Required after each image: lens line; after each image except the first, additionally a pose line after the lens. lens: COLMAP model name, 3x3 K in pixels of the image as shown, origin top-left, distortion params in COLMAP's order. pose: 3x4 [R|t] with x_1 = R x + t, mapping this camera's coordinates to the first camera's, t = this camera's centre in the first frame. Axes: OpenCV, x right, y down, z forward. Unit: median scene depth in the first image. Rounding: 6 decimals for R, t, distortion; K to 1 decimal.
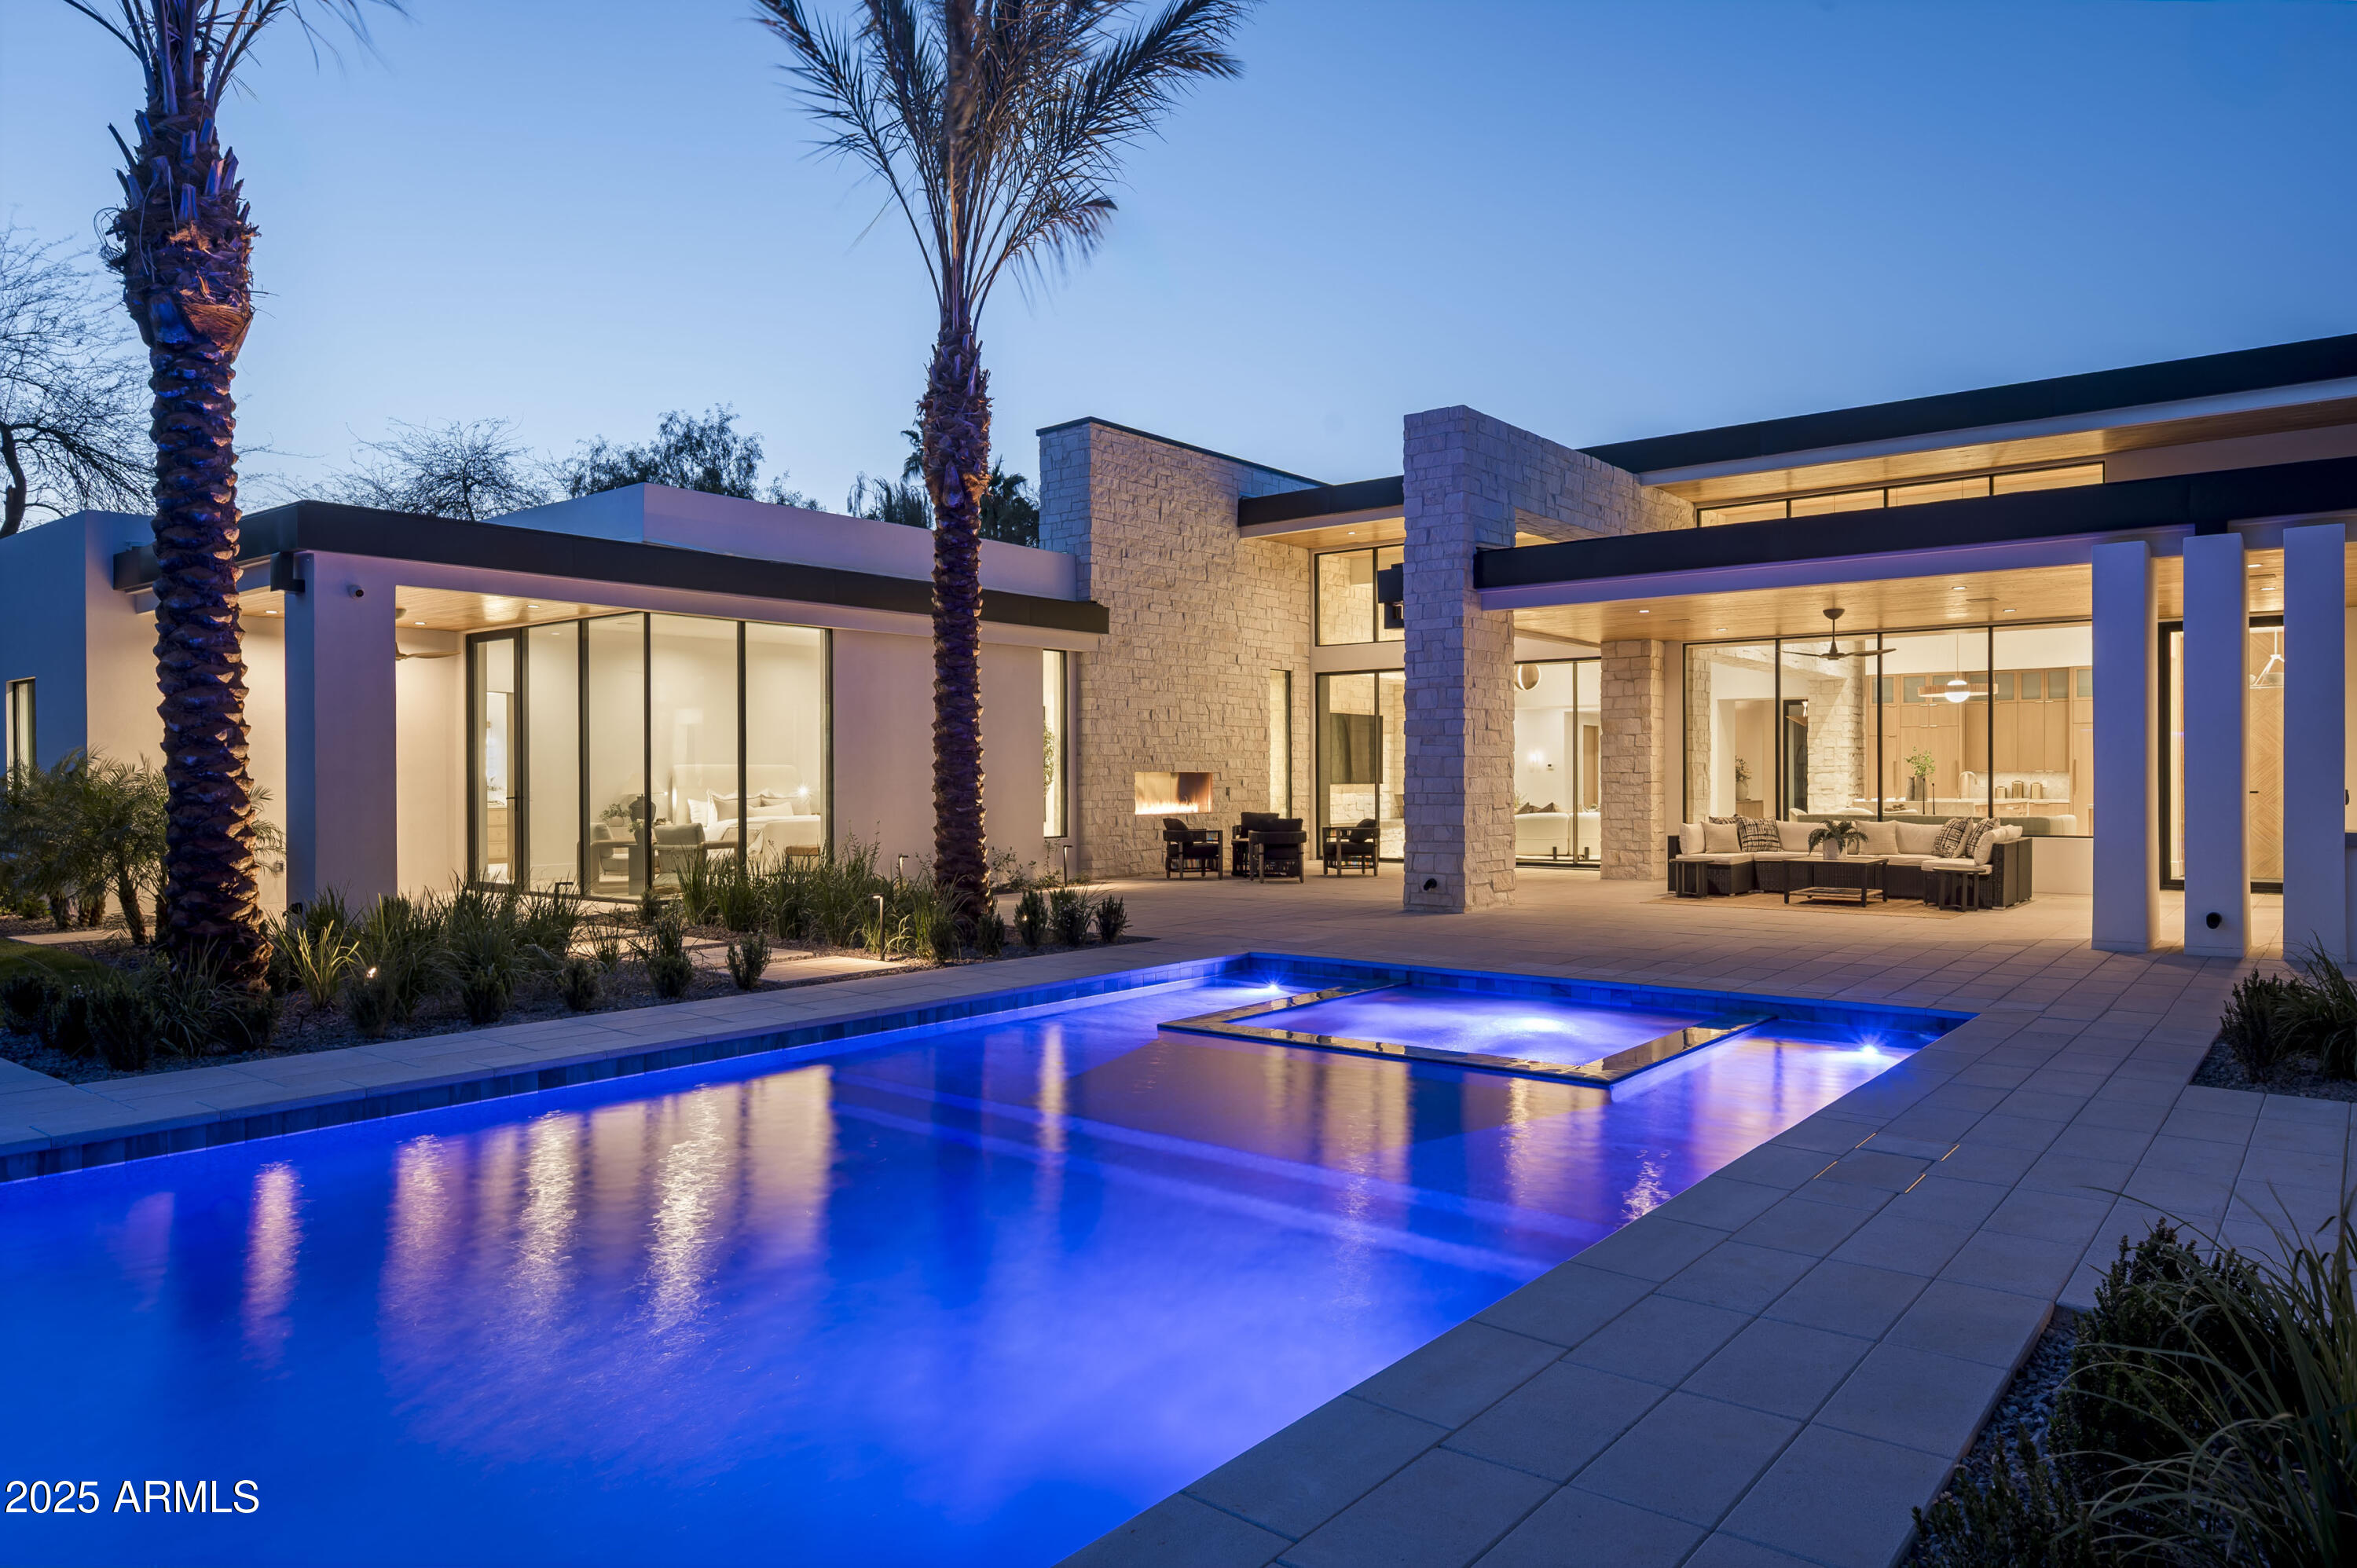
lens RADIAL K [[1499.9, 0, 1178.5], [0, 1499.9, 784.0], [0, 0, 1]] dist [-0.003219, -0.001216]
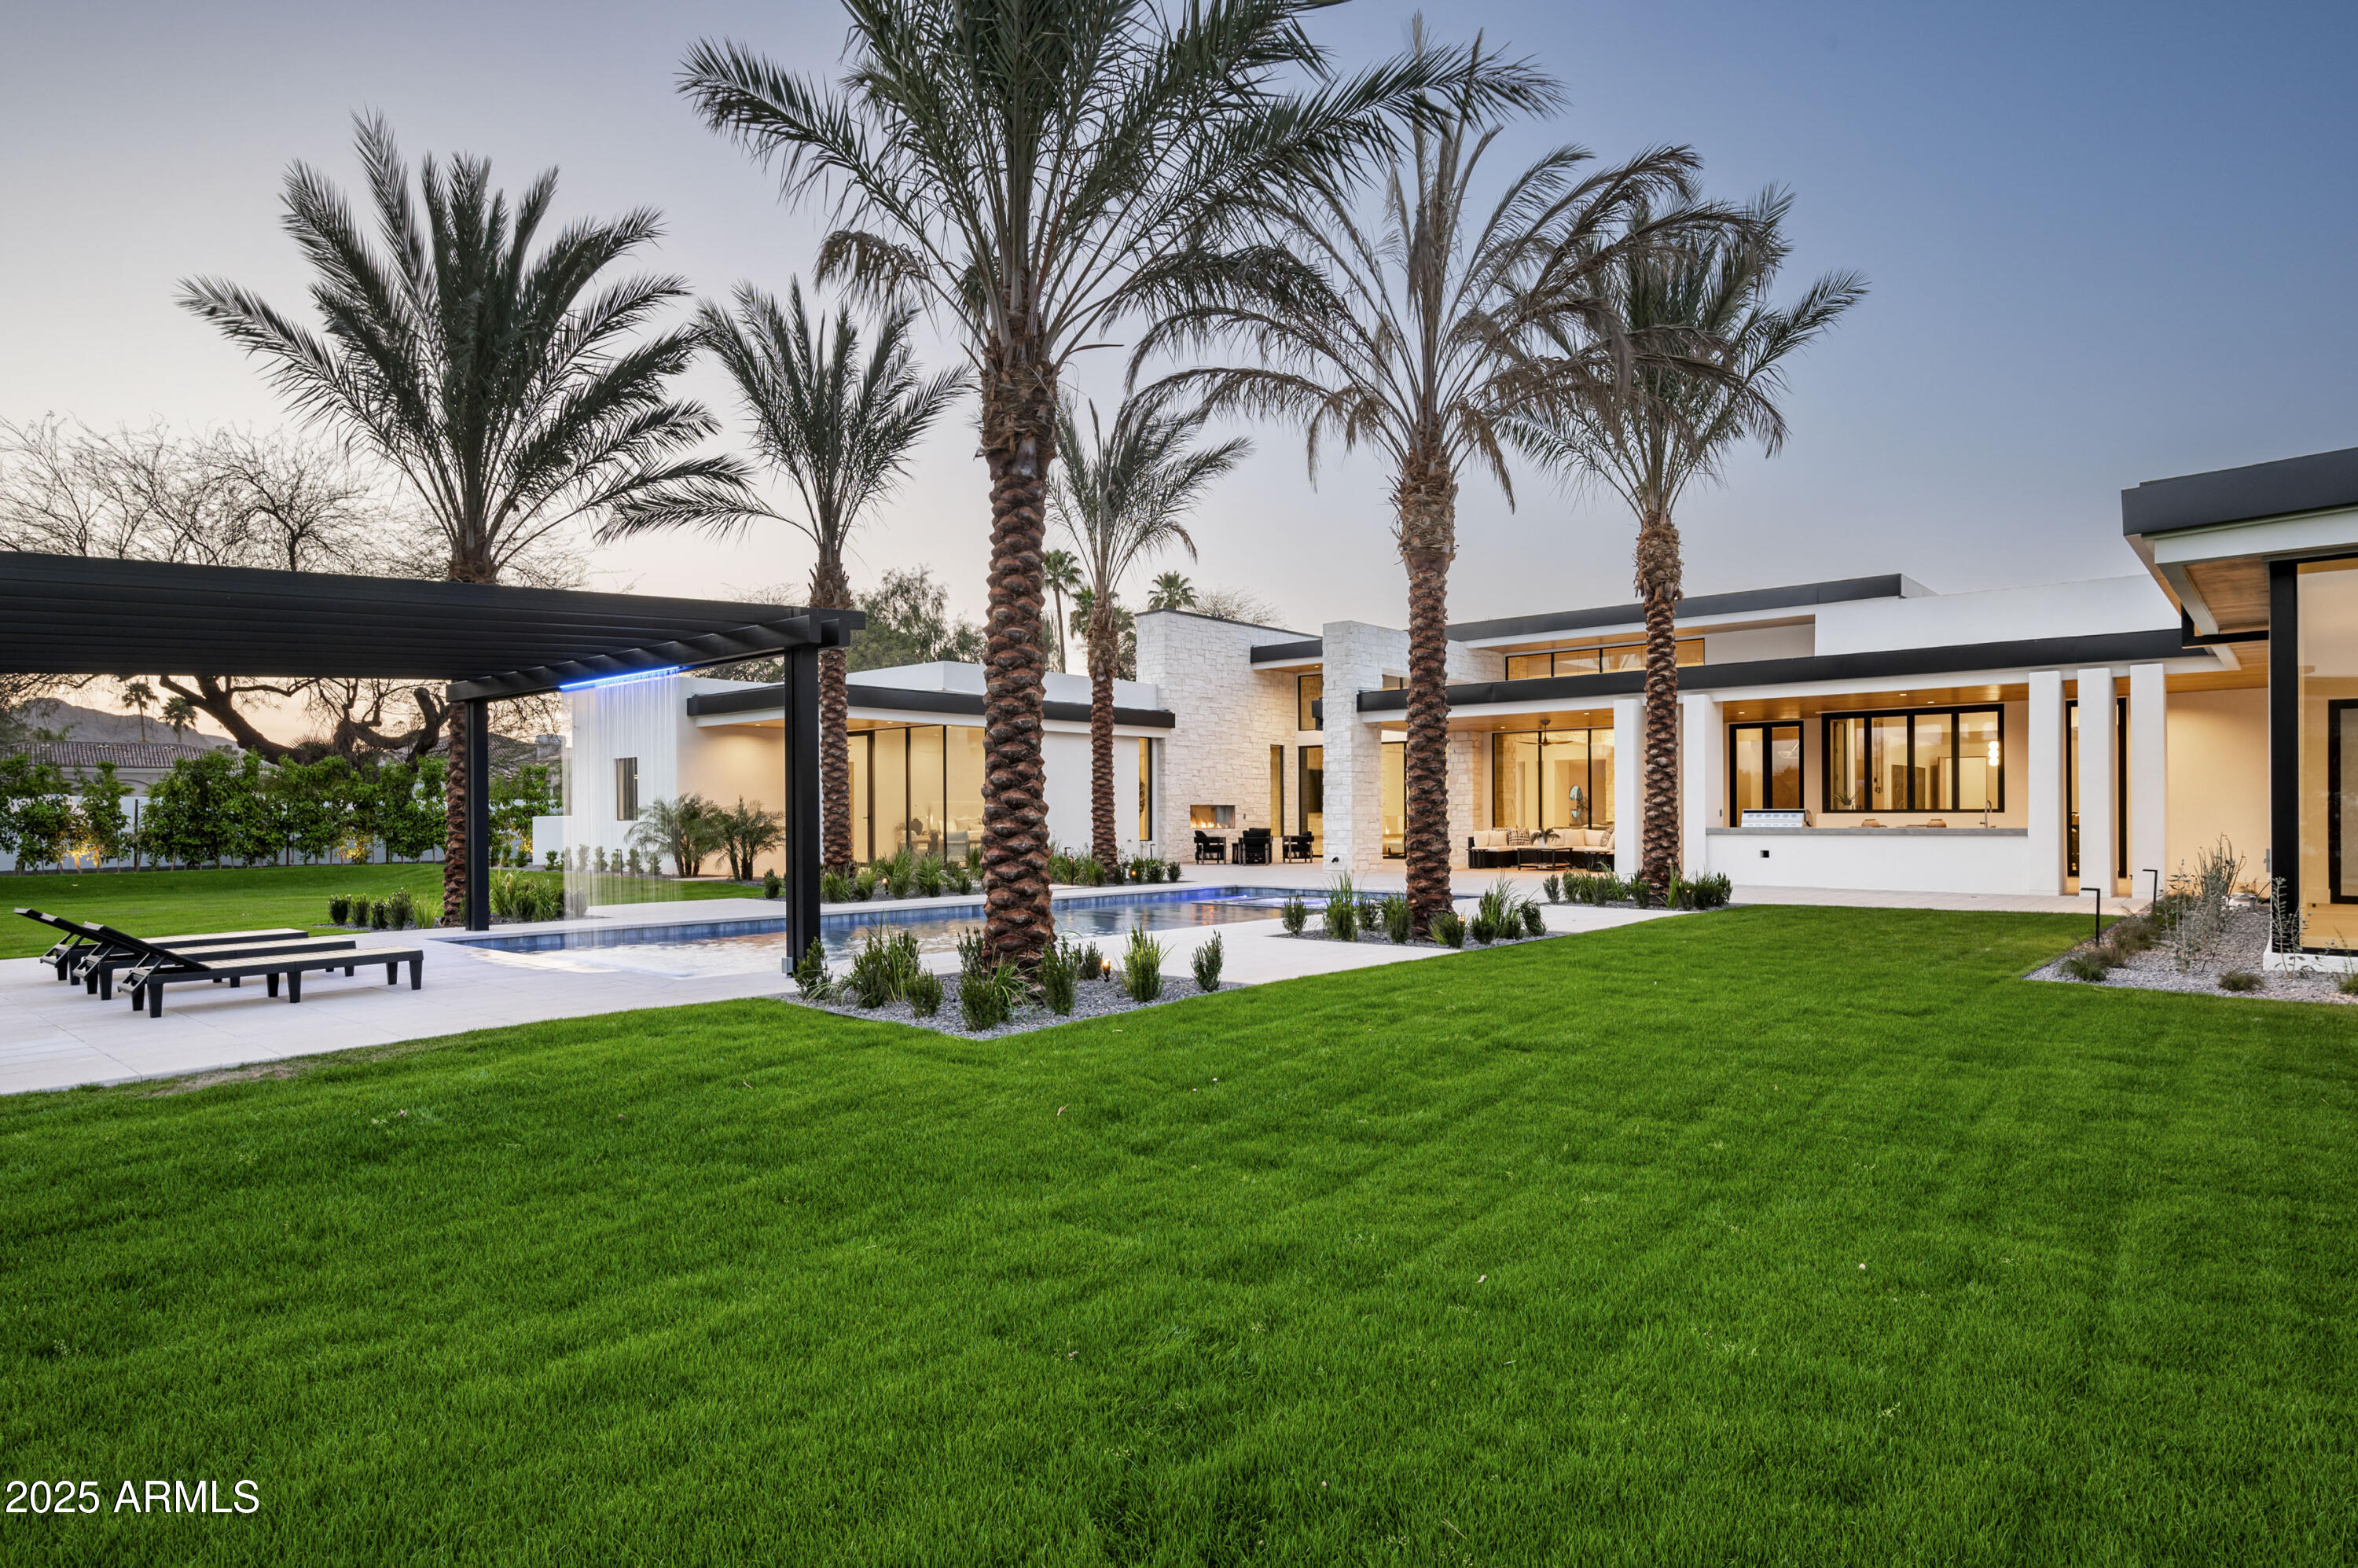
lens RADIAL K [[1375.7, 0, 1177.0], [0, 1375.7, 823.5], [0, 0, 1]] dist [-0.000499, 0.000636]
pose [[0.998485, -0.001862, -0.054989, 0.048349], [0.001804, 0.999998, -0.001107, 0.016458], [0.054991, 0.001006, 0.998486, -0.695270]]
